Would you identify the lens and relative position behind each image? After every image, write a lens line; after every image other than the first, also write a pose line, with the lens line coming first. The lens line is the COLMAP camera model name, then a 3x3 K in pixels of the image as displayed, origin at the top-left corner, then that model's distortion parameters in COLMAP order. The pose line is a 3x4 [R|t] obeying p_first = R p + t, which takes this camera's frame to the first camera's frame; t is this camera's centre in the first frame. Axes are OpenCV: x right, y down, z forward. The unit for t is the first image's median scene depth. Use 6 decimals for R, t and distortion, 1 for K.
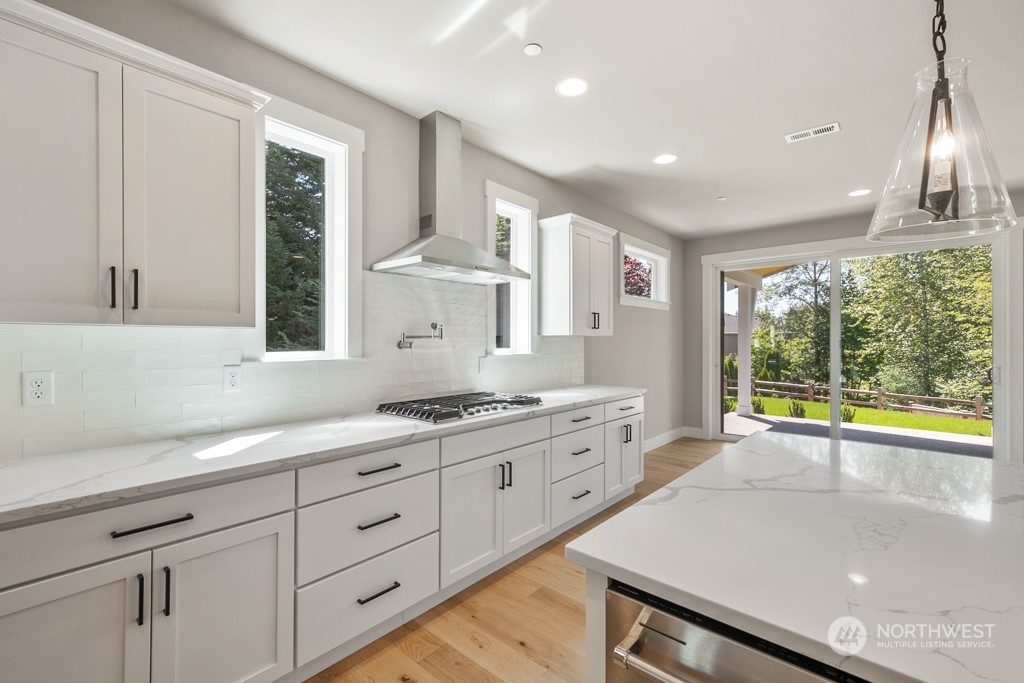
lens RADIAL K [[450.8, 0, 509.4], [0, 450.8, 339.8], [0, 0, 1]] dist [0.006174, 0.001436]
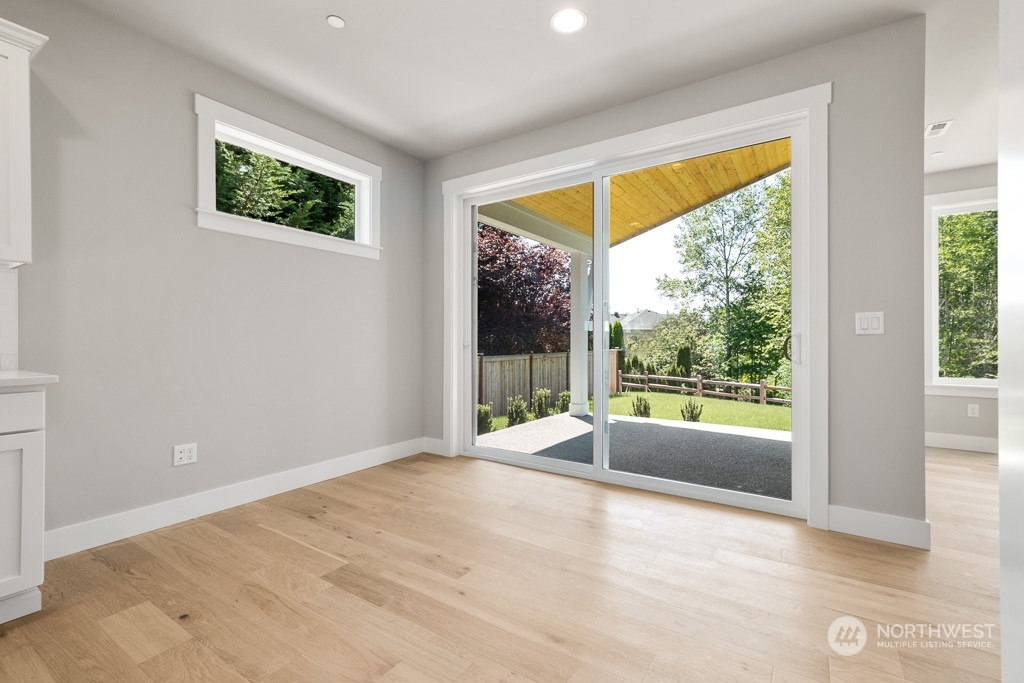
lens RADIAL K [[450.8, 0, 517.4], [0, 450.8, 338.6], [0, 0, 1]] dist [0.006174, 0.001436]
pose [[0.991522, 0.000415, 0.129935, 0.439629], [-0.000221, 0.999999, -0.001505, 0.045955], [-0.129936, 0.001463, 0.991521, 0.315854]]
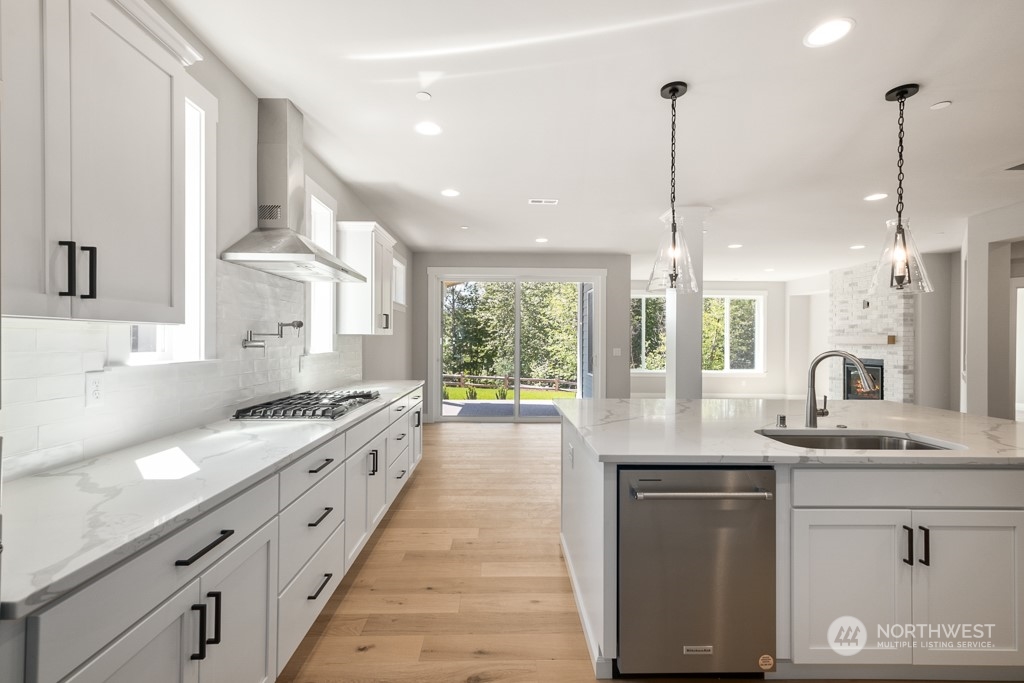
lens RADIAL K [[450.8, 0, 514.9], [0, 450.8, 339.8], [0, 0, 1]] dist [0.006174, 0.001436]
pose [[0.728549, 0.001160, 0.684993, -0.206697], [-0.003857, 0.999990, 0.002409, -0.000480], [-0.684983, -0.004397, 0.728546, -0.013541]]
